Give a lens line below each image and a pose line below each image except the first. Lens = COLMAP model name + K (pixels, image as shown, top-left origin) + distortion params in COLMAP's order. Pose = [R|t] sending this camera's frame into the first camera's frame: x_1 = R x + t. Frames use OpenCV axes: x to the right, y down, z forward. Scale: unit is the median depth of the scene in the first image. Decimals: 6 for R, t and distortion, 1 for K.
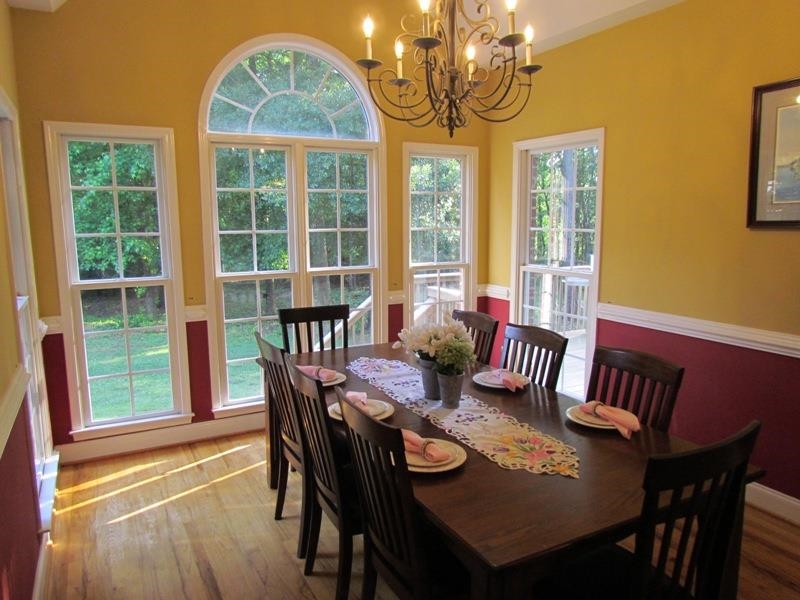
lens RADIAL K [[576.7, 0, 399.5], [0, 576.7, 283.3], [0, 0, 1]] dist [0.050164, 0.001448]
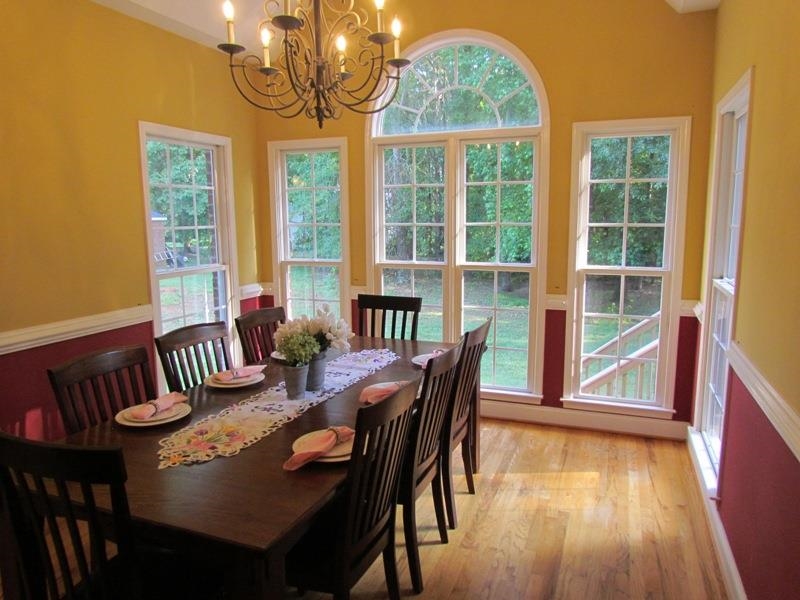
lens RADIAL K [[578.0, 0, 400.0], [0, 578.0, 300.0], [0, 0, 1]] dist [-0.027399, 0.008706]
pose [[0.661643, 0.120046, -0.740147, 0.330676], [-0.087047, 0.992724, 0.083198, -0.020807], [0.744749, 0.009380, 0.667278, 0.161261]]
